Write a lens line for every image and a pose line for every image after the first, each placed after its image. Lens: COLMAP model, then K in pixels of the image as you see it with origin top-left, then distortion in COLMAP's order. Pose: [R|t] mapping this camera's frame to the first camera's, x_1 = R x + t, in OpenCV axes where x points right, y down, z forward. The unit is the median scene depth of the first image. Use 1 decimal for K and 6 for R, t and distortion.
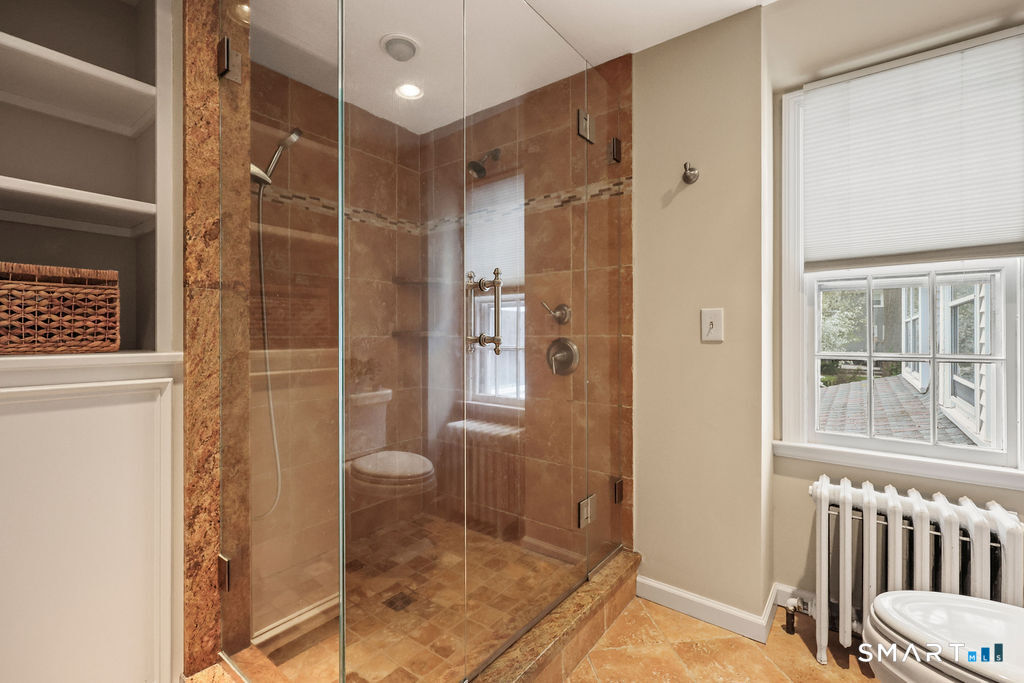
lens RADIAL K [[444.6, 0, 512.0], [0, 444.6, 335.8], [0, 0, 1]] dist [-0.002185, -0.000153]
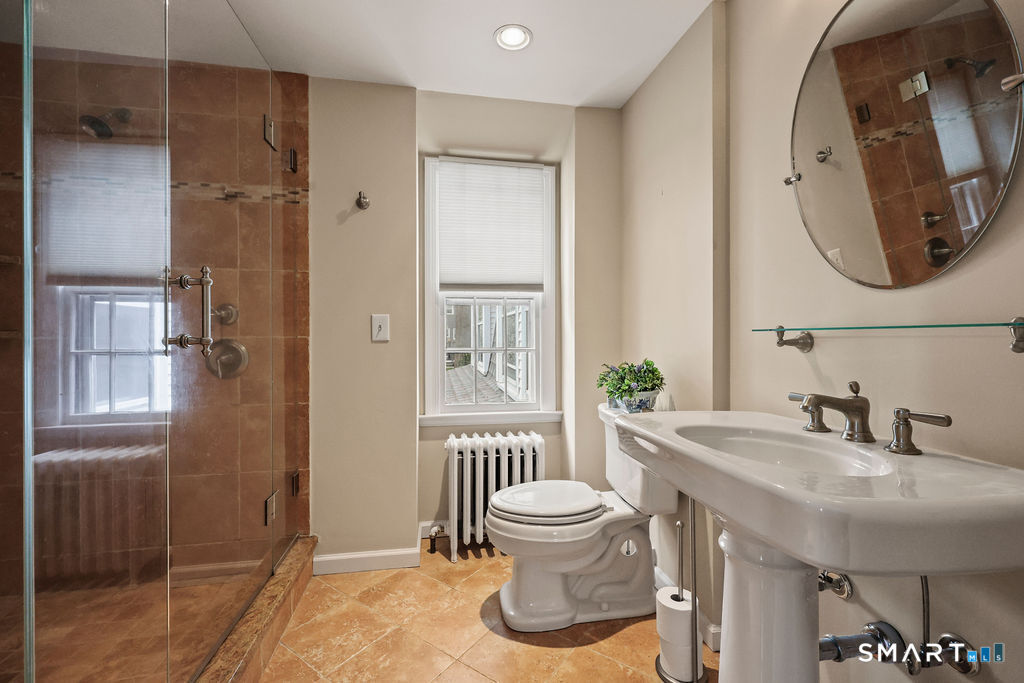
lens RADIAL K [[444.6, 0, 512.0], [0, 444.6, 335.8], [0, 0, 1]] dist [-0.002185, -0.000153]
pose [[0.671958, -0.001956, 0.740587, -0.196302], [0.001974, 0.999998, 0.000849, -0.002343], [-0.740587, 0.000891, 0.671960, -0.091632]]
